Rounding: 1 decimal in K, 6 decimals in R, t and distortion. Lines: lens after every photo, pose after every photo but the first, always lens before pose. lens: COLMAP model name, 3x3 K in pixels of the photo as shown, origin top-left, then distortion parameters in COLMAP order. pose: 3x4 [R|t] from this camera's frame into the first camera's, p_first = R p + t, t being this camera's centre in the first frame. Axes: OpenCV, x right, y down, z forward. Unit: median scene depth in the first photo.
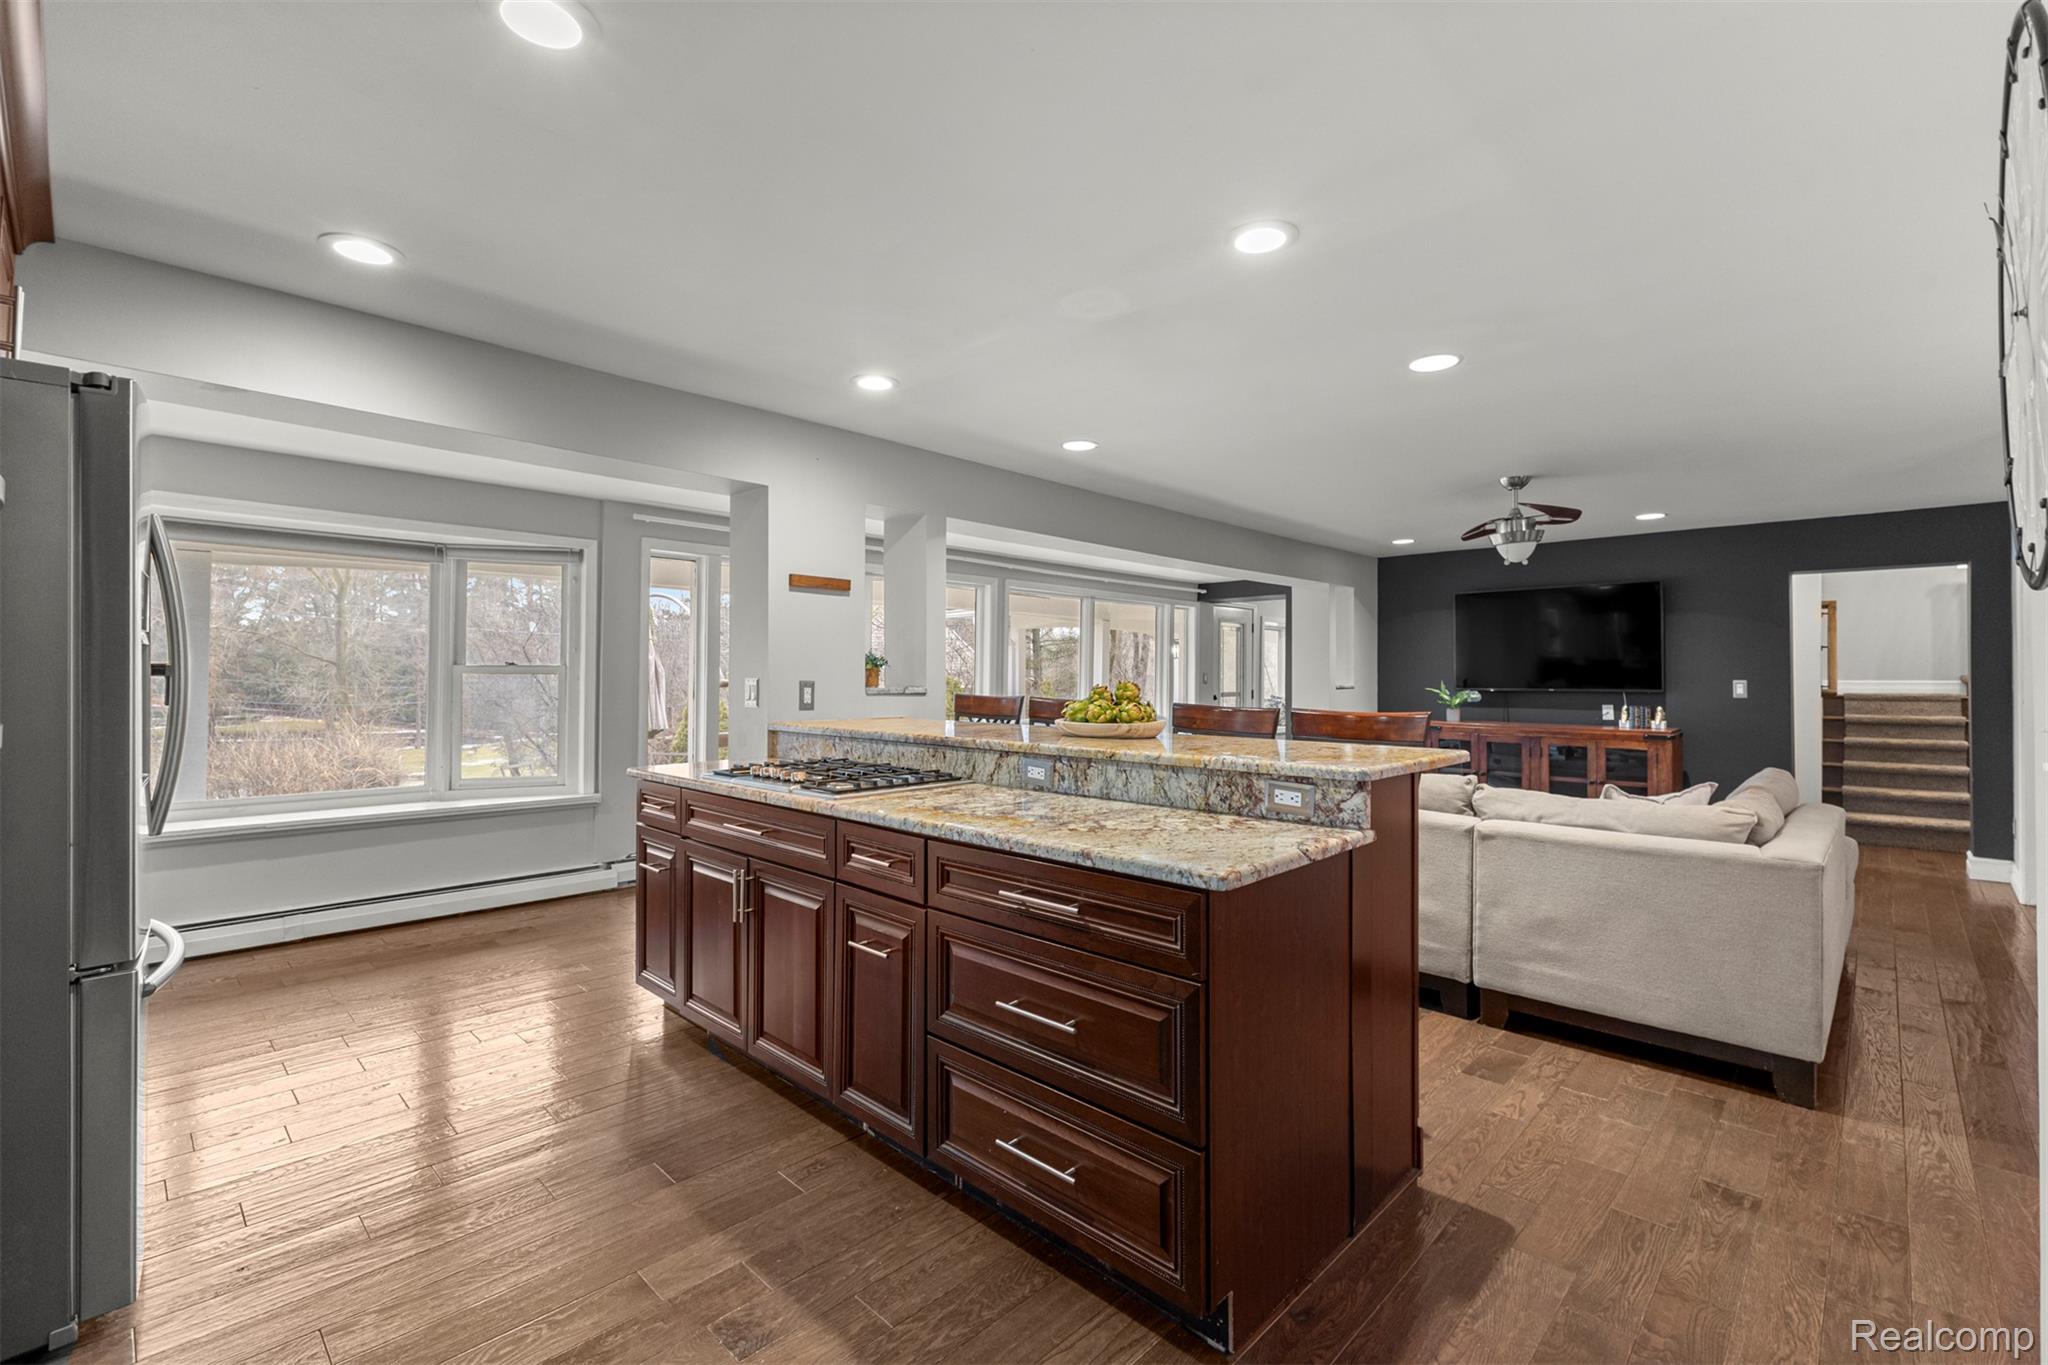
lens RADIAL K [[876.7, 0, 1024.0], [0, 876.7, 682.5], [0, 0, 1]] dist [0.007971, 0.000029]
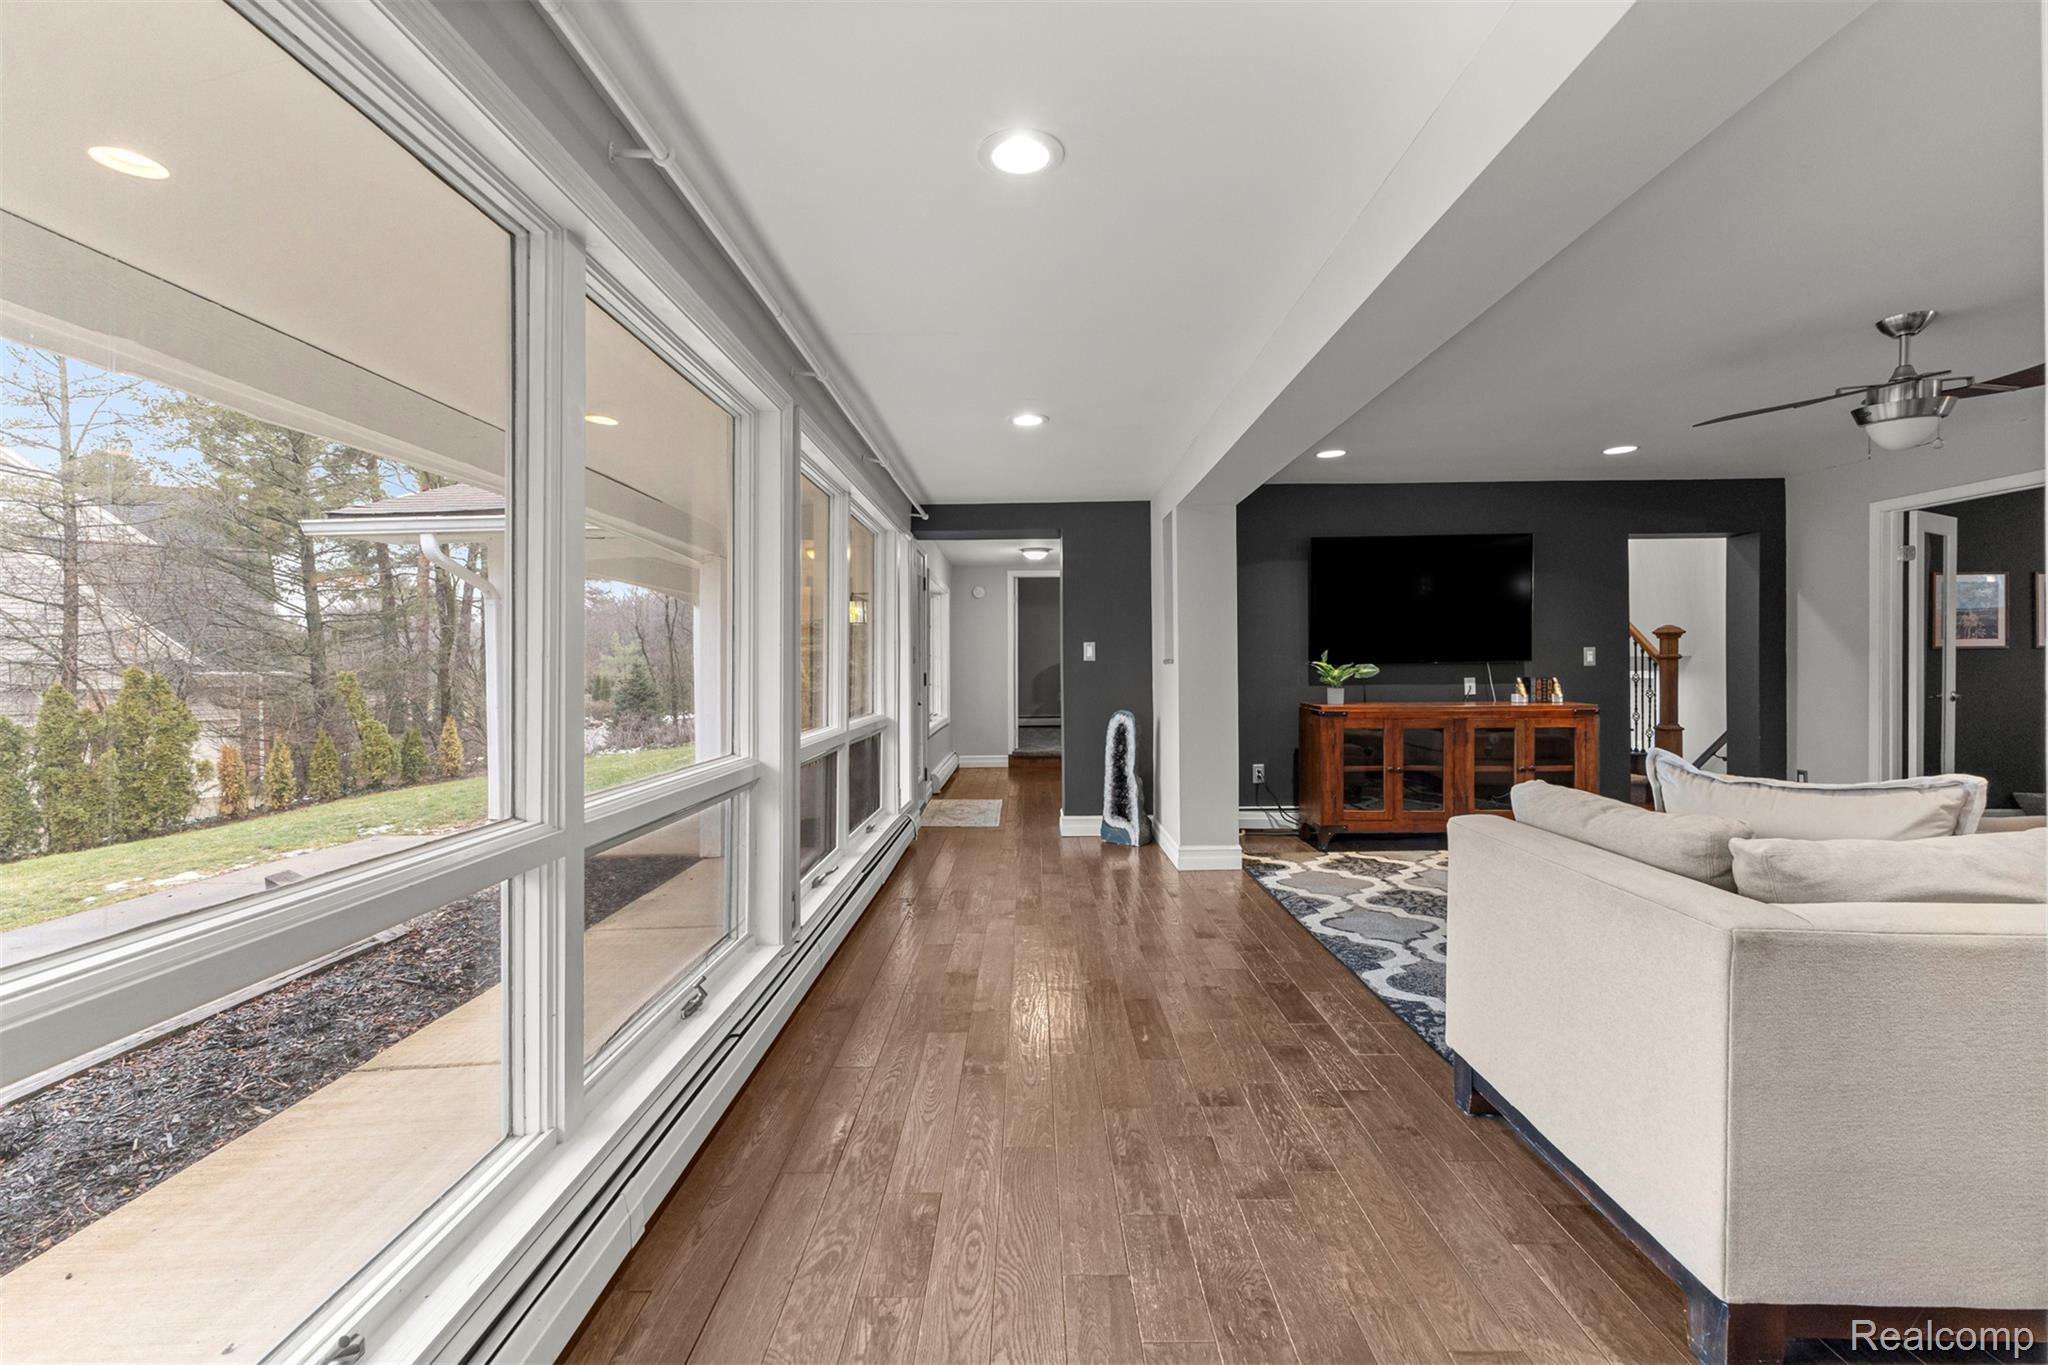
lens RADIAL K [[876.7, 0, 1024.0], [0, 876.7, 682.5], [0, 0, 1]] dist [0.007971, 0.000029]
pose [[0.728880, -0.025553, 0.684164, -0.261530], [0.017157, 0.999671, 0.019058, 0.006587], [-0.684426, -0.002152, 0.729079, 0.699943]]
